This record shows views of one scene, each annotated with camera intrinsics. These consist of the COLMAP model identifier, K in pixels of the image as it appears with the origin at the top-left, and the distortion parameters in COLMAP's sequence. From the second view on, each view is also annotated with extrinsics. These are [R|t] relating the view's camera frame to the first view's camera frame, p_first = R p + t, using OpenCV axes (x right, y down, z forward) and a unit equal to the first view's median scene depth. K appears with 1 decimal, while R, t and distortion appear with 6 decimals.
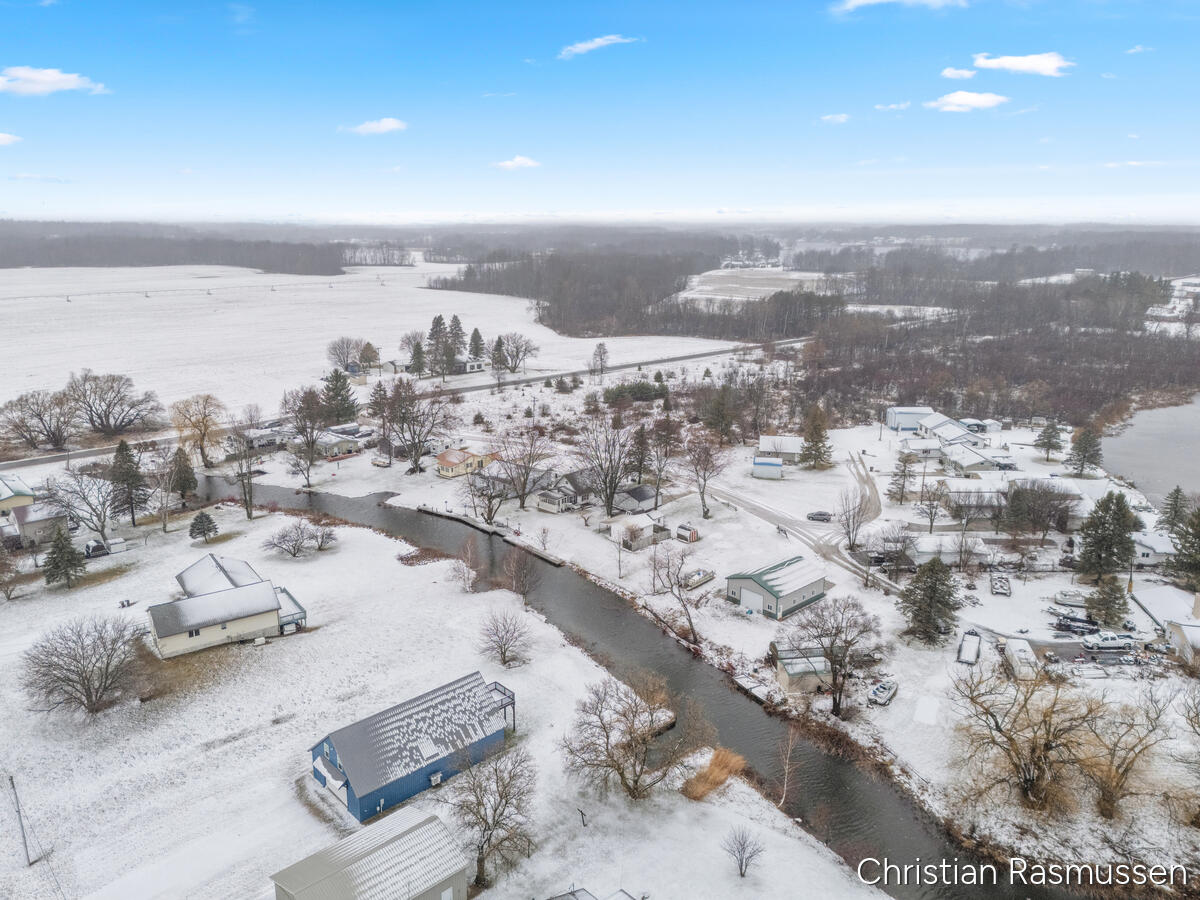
lens RADIAL K [[855.3, 0, 600.0], [0, 855.3, 450.0], [0, 0, 1]] dist [0.059427, -0.049194]
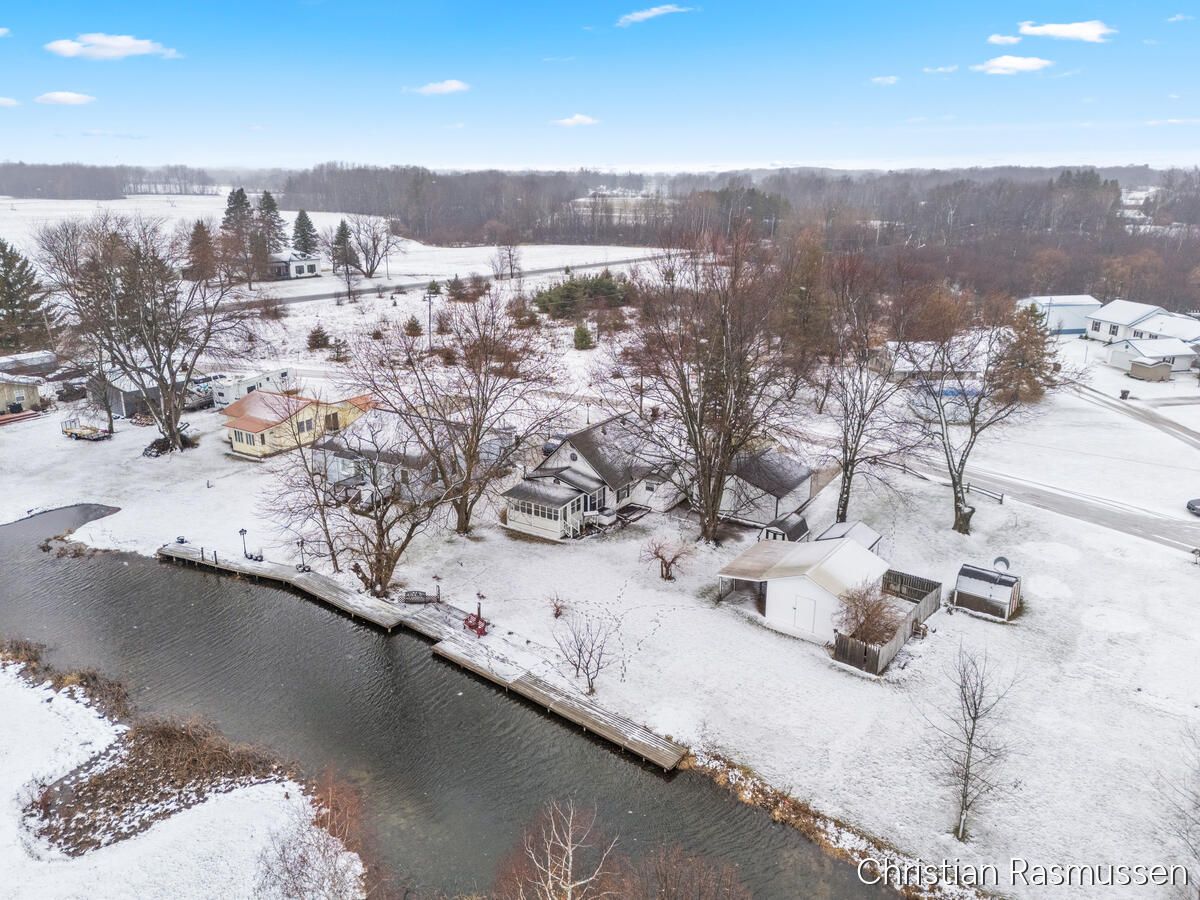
lens RADIAL K [[855.3, 0, 600.0], [0, 855.3, 450.0], [0, 0, 1]] dist [0.059427, -0.049194]
pose [[0.982917, -0.052403, 0.176433, -0.083926], [0.043860, 0.997684, 0.051981, 0.013650], [-0.178748, -0.043354, 0.982939, 0.546468]]
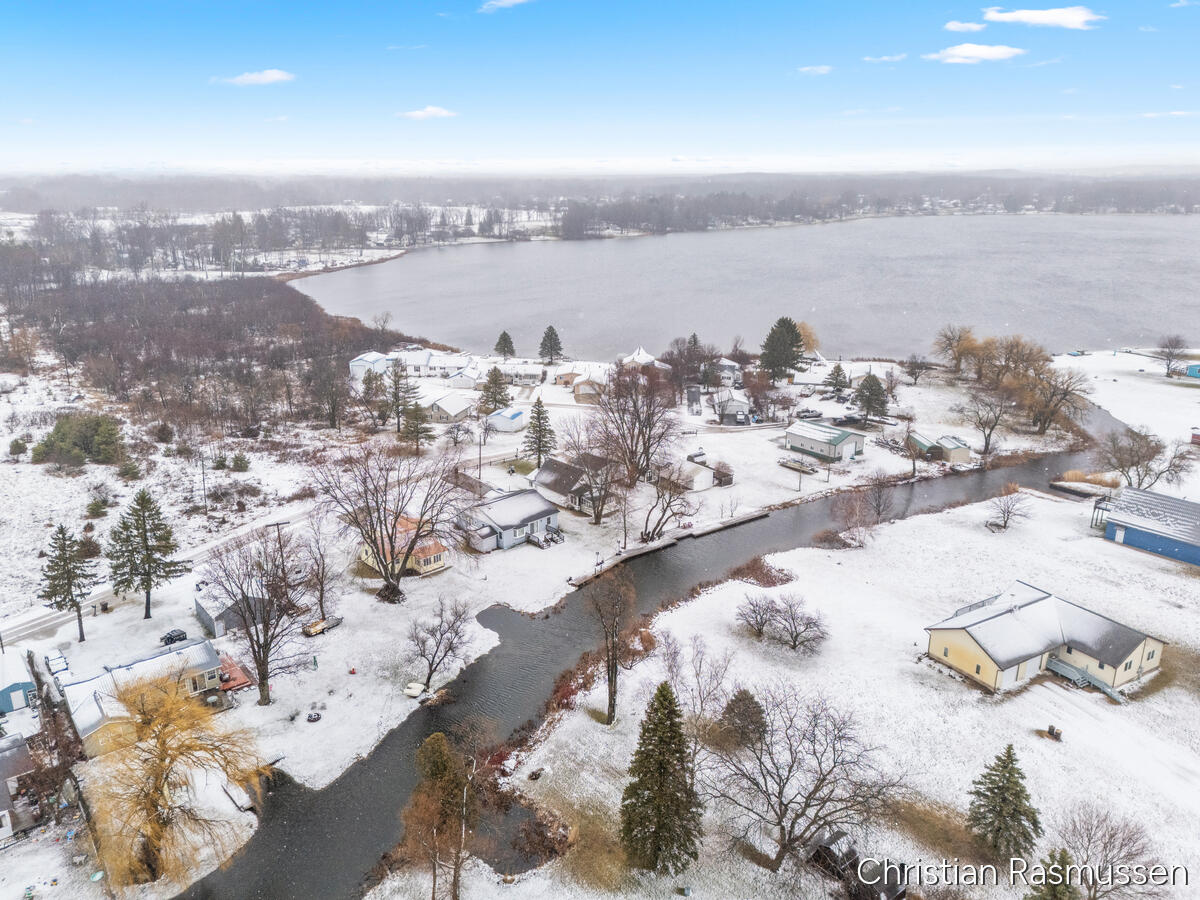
lens RADIAL K [[855.3, 0, 600.0], [0, 855.3, 450.0], [0, 0, 1]] dist [0.059427, -0.049194]
pose [[0.078239, -0.301617, 0.950214, -0.757808], [0.255719, 0.927318, 0.273294, -0.195974], [-0.963580, 0.221606, 0.149681, 0.755890]]
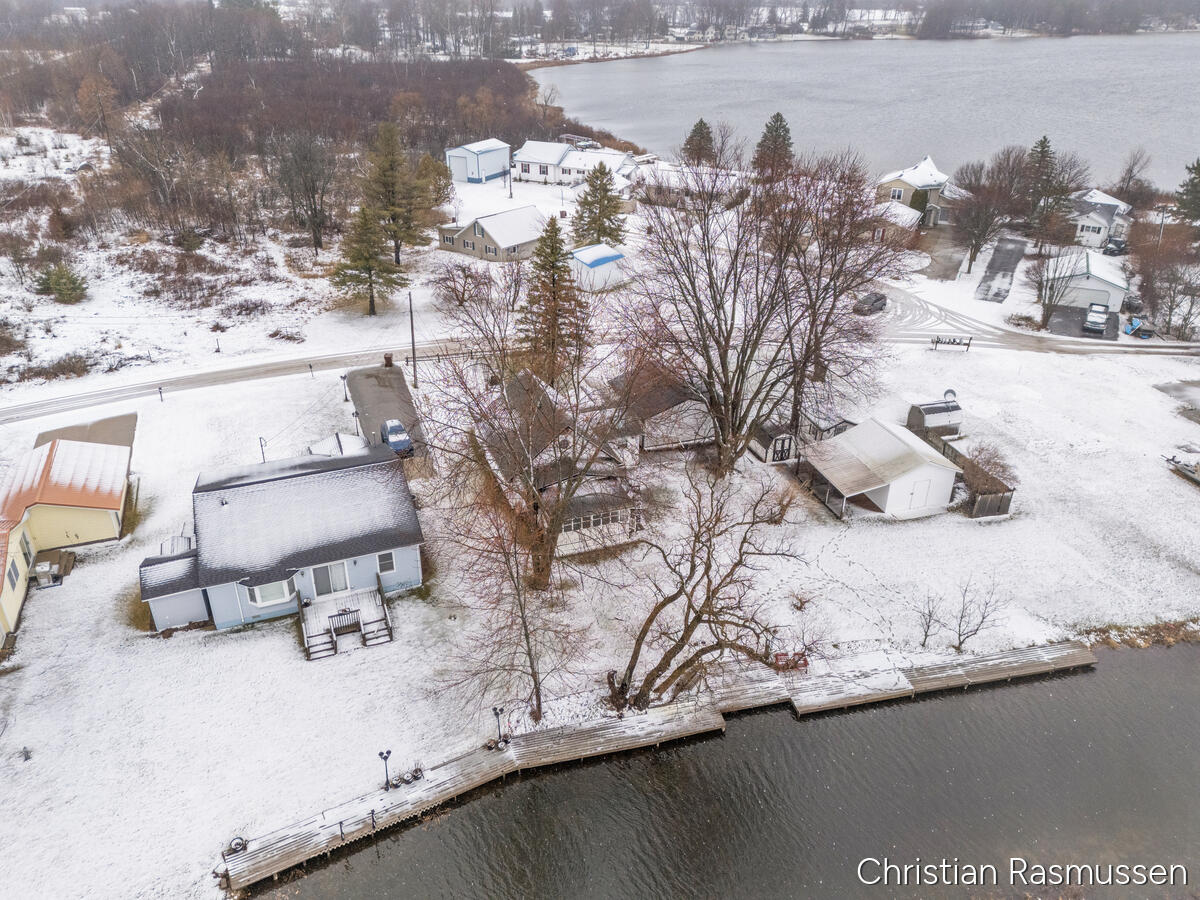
lens RADIAL K [[855.3, 0, 600.0], [0, 855.3, 450.0], [0, 0, 1]] dist [0.059427, -0.049194]
pose [[0.455310, -0.414843, 0.787781, -0.251923], [0.224518, 0.909718, 0.349291, -0.060320], [-0.861559, 0.017836, 0.507343, 0.732467]]
